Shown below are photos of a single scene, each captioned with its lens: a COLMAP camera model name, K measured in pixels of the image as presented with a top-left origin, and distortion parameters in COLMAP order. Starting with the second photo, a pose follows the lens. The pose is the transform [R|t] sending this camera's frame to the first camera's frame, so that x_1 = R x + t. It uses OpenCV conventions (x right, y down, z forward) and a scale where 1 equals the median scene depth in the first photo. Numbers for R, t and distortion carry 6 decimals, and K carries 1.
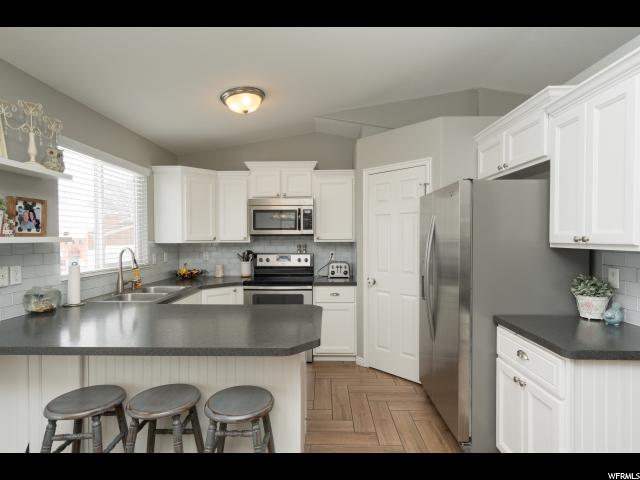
lens RADIAL K [[339.0, 0, 320.1], [0, 339.0, 242.3], [0, 0, 1]] dist [0.003332, 0.002819]
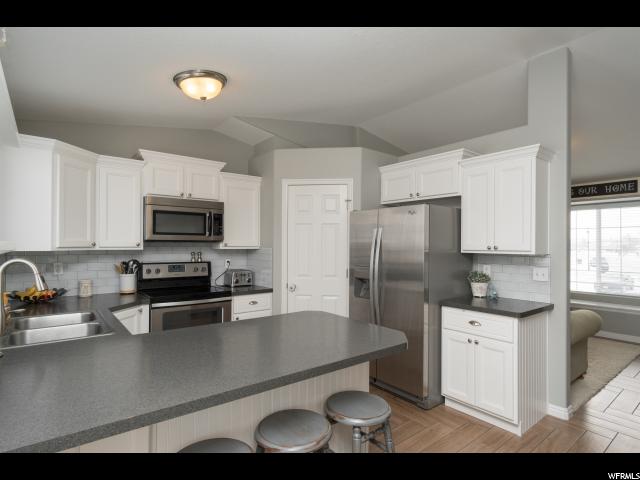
lens RADIAL K [[339.0, 0, 320.1], [0, 339.0, 242.3], [0, 0, 1]] dist [0.003332, 0.002819]
pose [[0.774035, 0.012905, 0.633011, -0.433961], [0.000674, 0.999775, -0.021207, 0.000325], [-0.633143, 0.016842, 0.773852, 0.121769]]
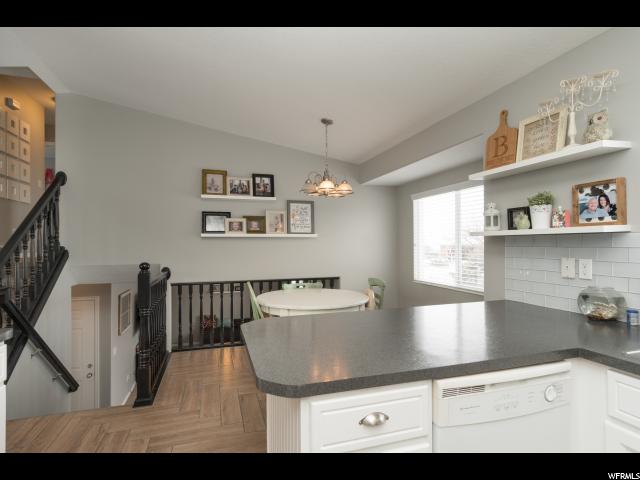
lens RADIAL K [[339.0, 0, 320.1], [0, 339.0, 242.3], [0, 0, 1]] dist [0.003332, 0.002819]
pose [[-0.950952, 0.008401, -0.309224, 0.041126], [0.005011, 0.999918, 0.011758, 0.005398], [0.309297, 0.009632, -0.950917, 0.938271]]
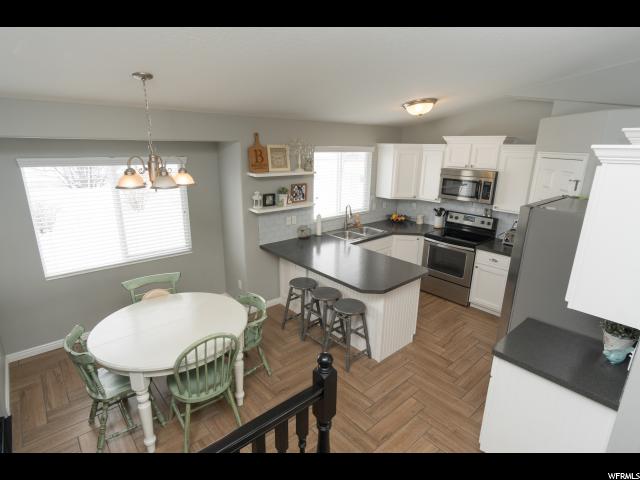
lens RADIAL K [[339.0, 0, 320.1], [0, 339.0, 242.3], [0, 0, 1]] dist [0.003332, 0.002819]
pose [[0.672918, 0.216086, -0.707452, 0.458550], [-0.027139, 0.962950, 0.268311, -0.203665], [0.739219, -0.161351, 0.653851, -0.191923]]
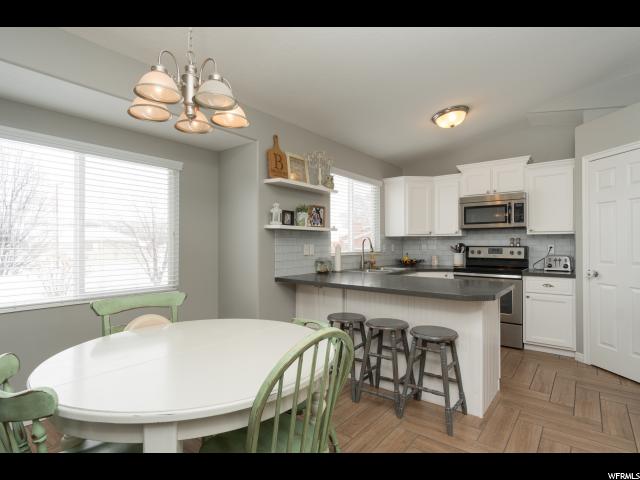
lens RADIAL K [[339.0, 0, 320.1], [0, 339.0, 242.3], [0, 0, 1]] dist [0.003332, 0.002819]
pose [[0.794588, 0.000051, -0.607149, 0.119382], [-0.009648, 0.999875, -0.012543, 0.045808], [0.607072, 0.015824, 0.794489, -0.212709]]
